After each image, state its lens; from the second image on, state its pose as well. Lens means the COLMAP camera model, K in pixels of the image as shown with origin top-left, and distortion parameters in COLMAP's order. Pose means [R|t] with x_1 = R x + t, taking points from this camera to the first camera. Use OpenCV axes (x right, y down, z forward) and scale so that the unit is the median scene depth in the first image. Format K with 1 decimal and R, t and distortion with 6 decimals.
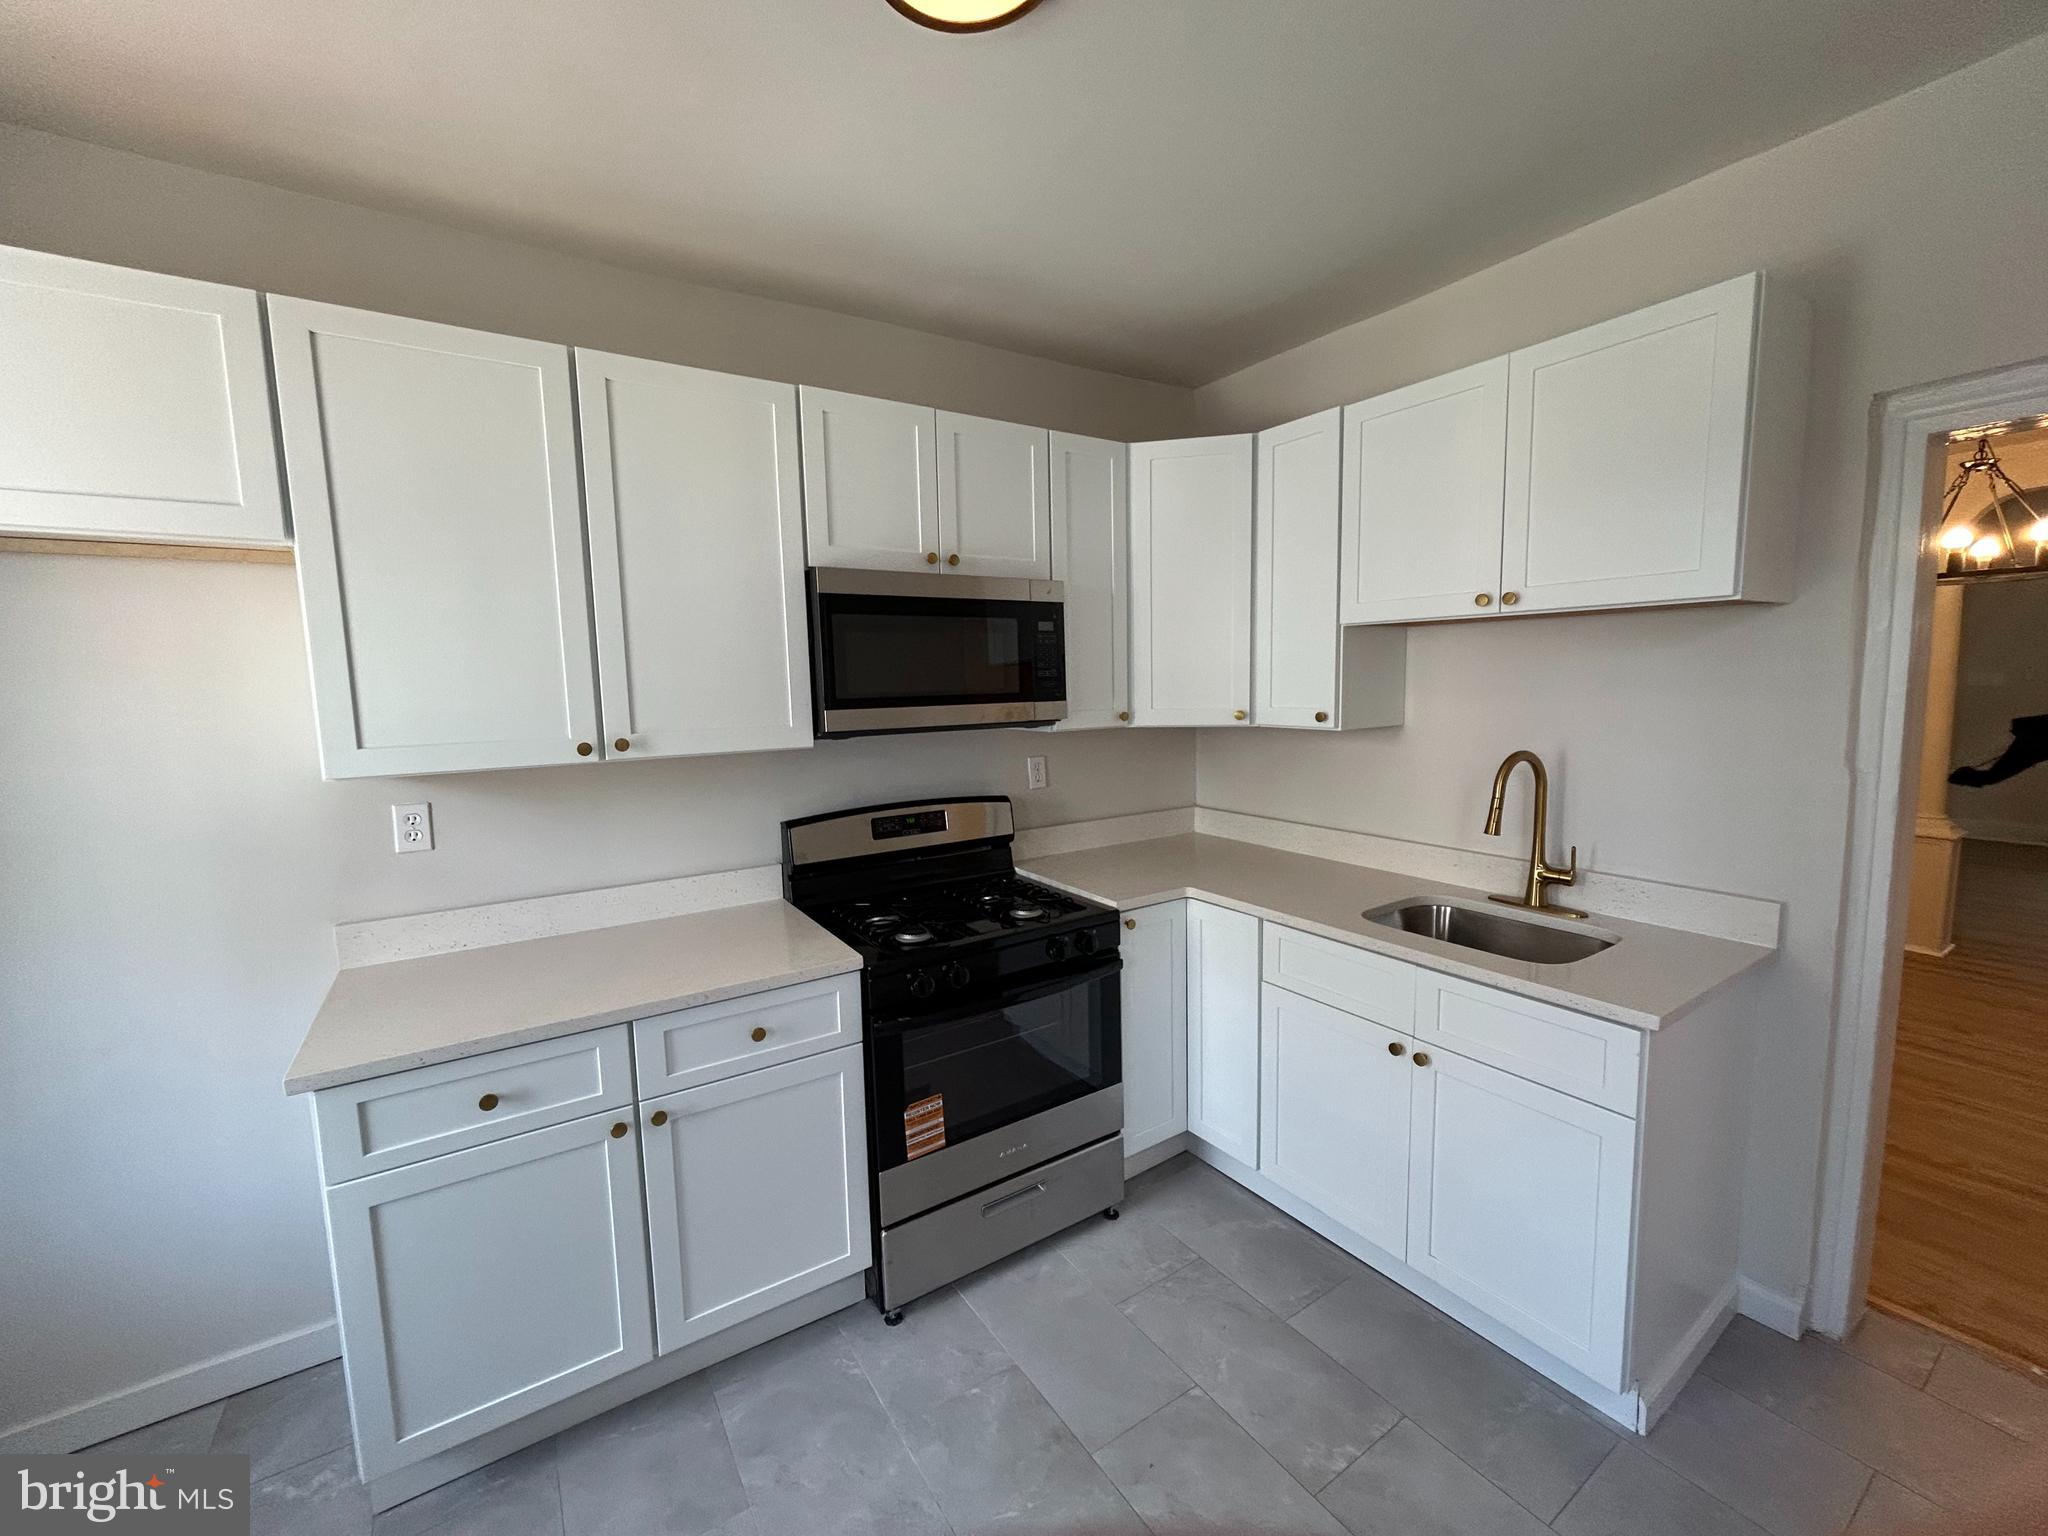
lens RADIAL K [[825.4, 0, 1034.9], [0, 825.4, 771.0], [0, 0, 1]] dist [-0.002325, -0.000100]
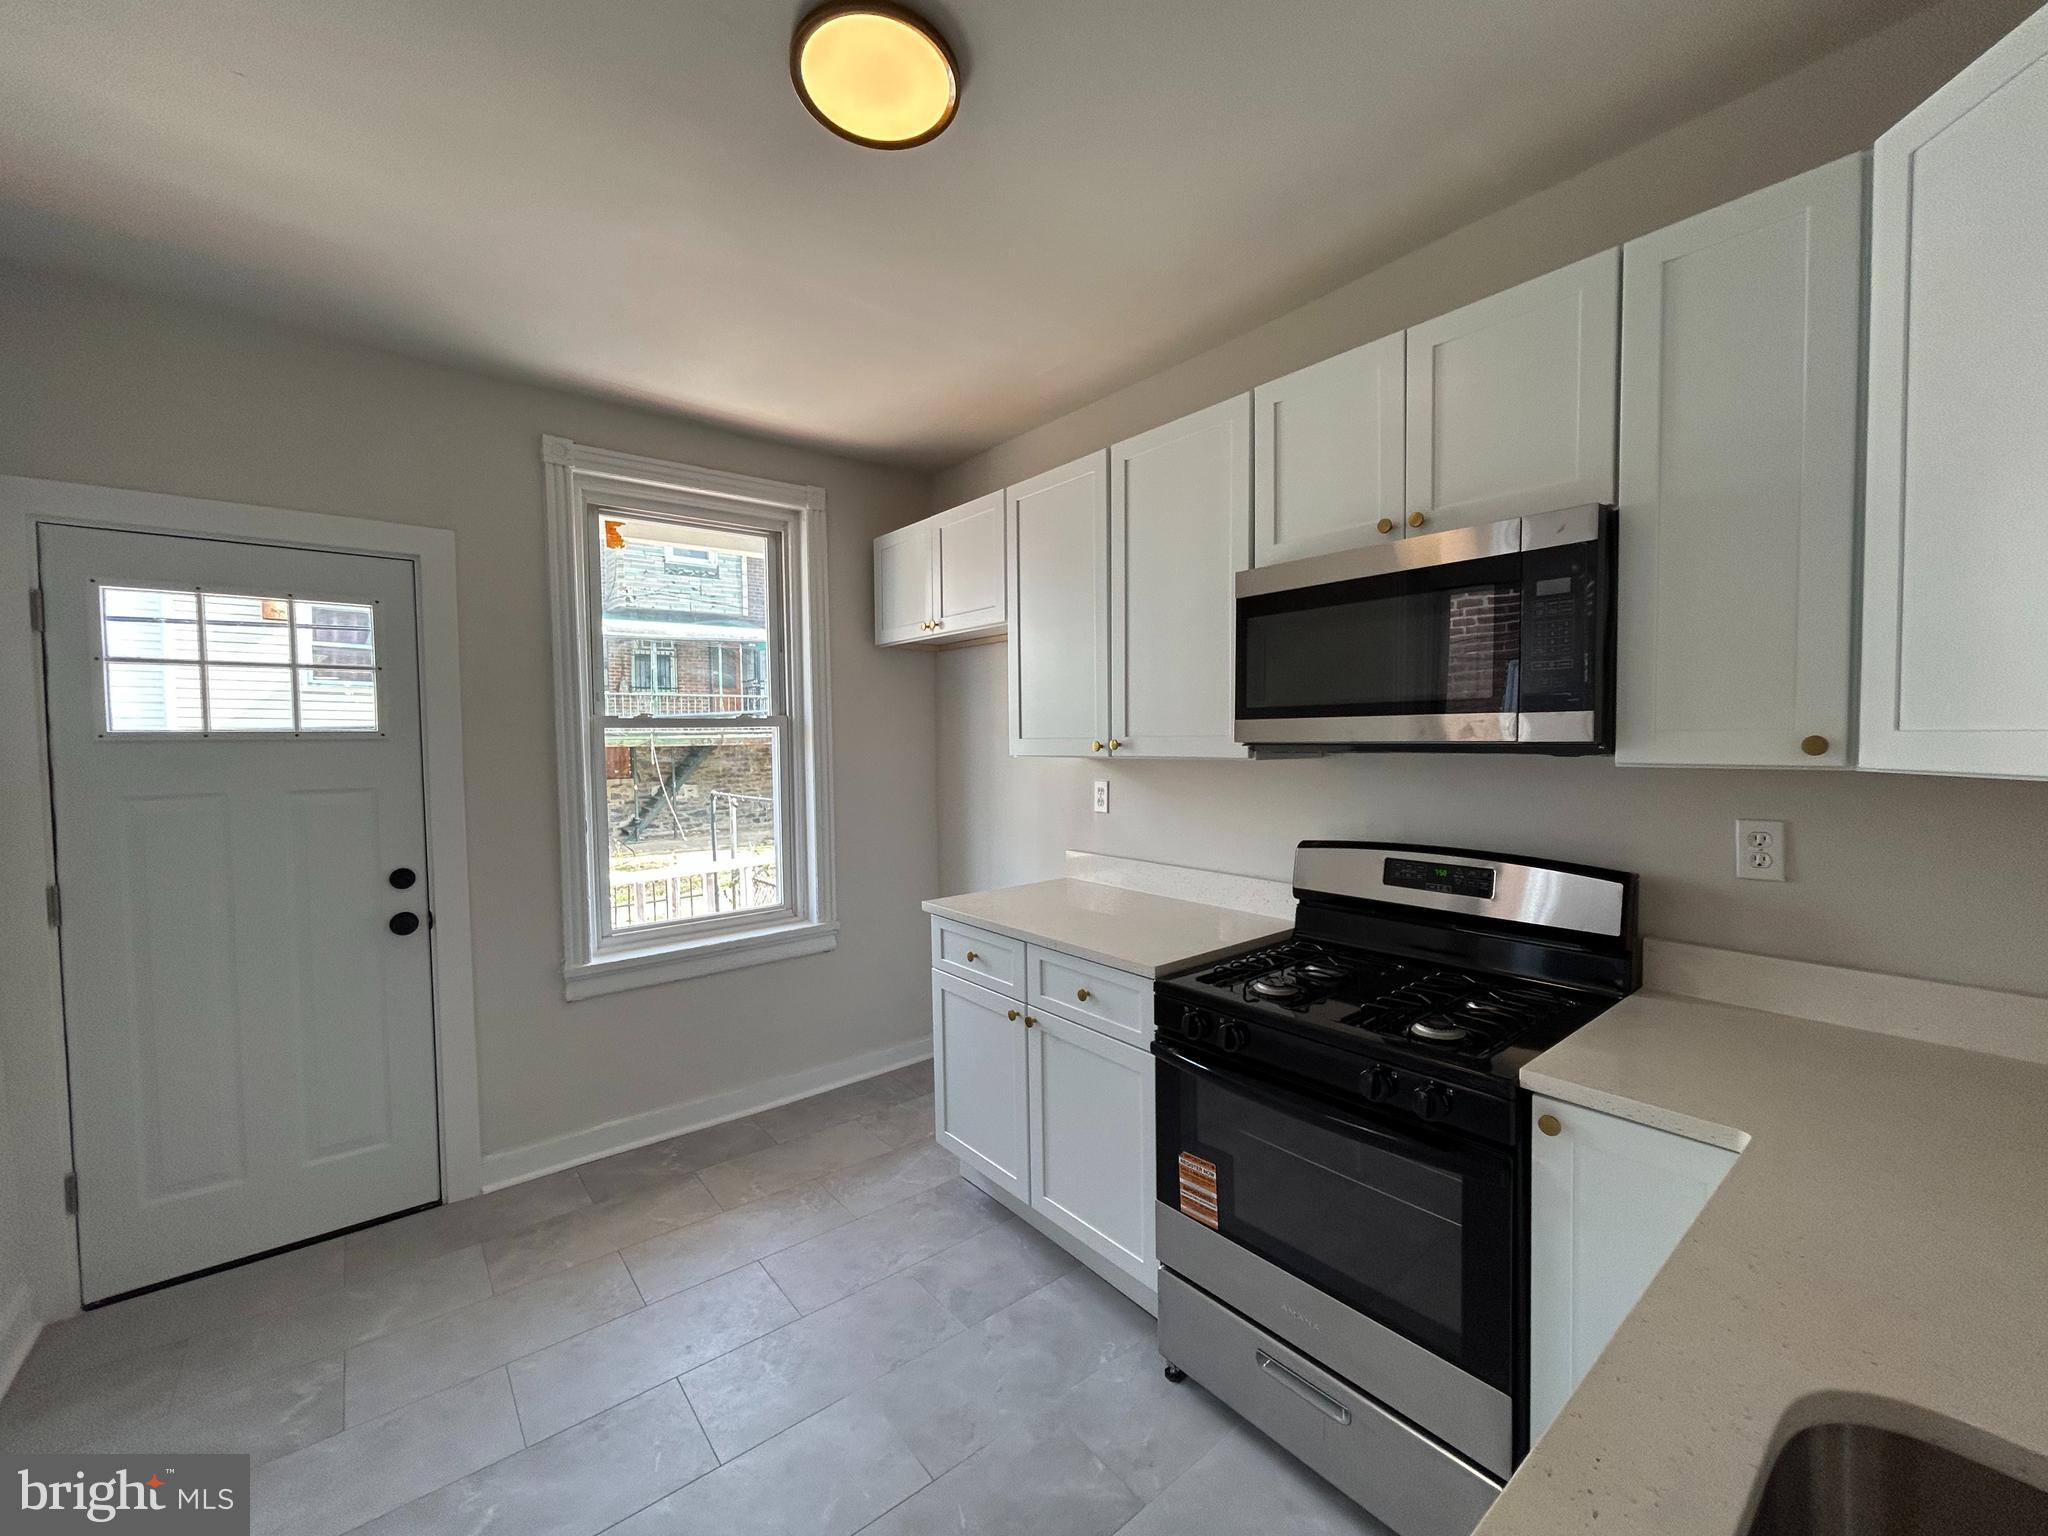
lens RADIAL K [[825.4, 0, 1032.5], [0, 825.4, 775.5], [0, 0, 1]] dist [-0.002325, -0.000100]
pose [[0.100797, 0.066240, -0.992700, 0.691794], [-0.104060, 0.993010, 0.055694, -0.039012], [0.989450, 0.097687, 0.106985, 0.682505]]
